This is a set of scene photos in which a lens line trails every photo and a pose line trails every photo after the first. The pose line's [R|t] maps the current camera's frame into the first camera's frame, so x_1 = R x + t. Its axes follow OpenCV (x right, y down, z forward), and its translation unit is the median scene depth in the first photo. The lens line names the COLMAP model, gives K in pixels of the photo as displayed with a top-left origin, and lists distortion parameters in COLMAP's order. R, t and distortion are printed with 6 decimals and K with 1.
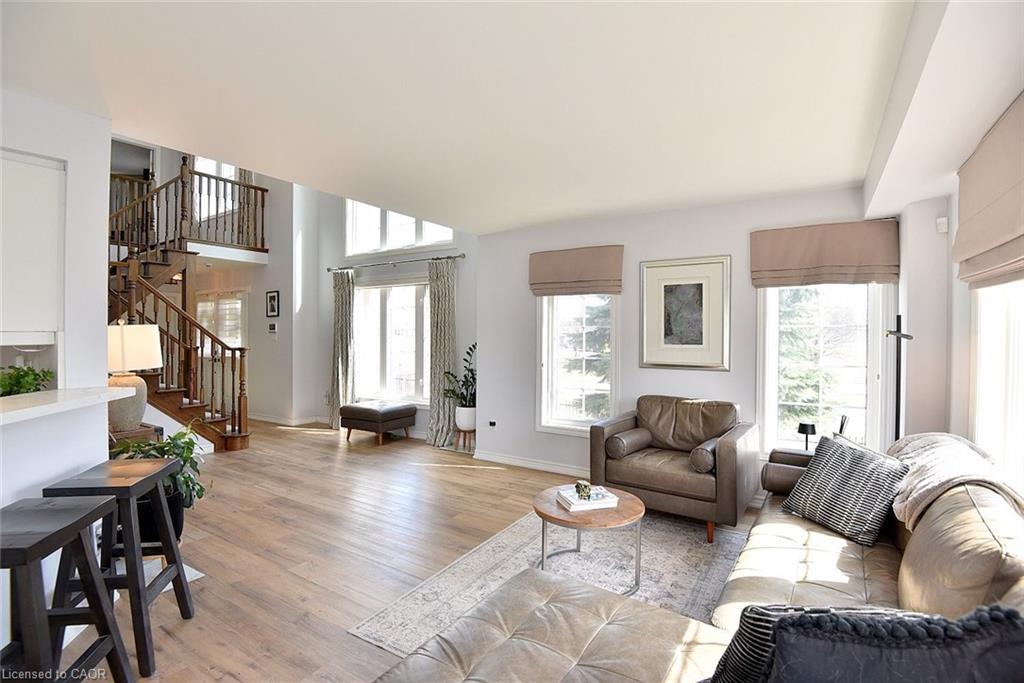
lens RADIAL K [[486.4, 0, 512.2], [0, 486.4, 334.0], [0, 0, 1]] dist [-0.032682, -0.004265]
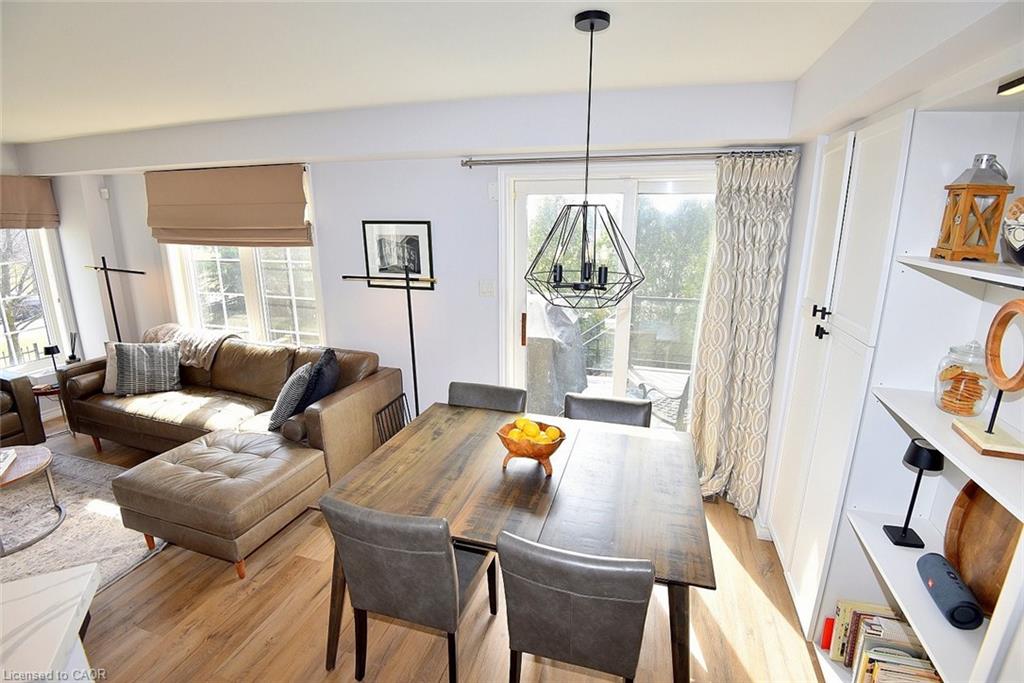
lens RADIAL K [[486.4, 0, 510.5], [0, 486.4, 340.0], [0, 0, 1]] dist [-0.032682, -0.004265]
pose [[-0.270669, -0.237533, 0.932907, -0.969518], [0.004339, 0.968770, 0.247923, -0.146291], [-0.962663, 0.071153, -0.261185, 0.176351]]
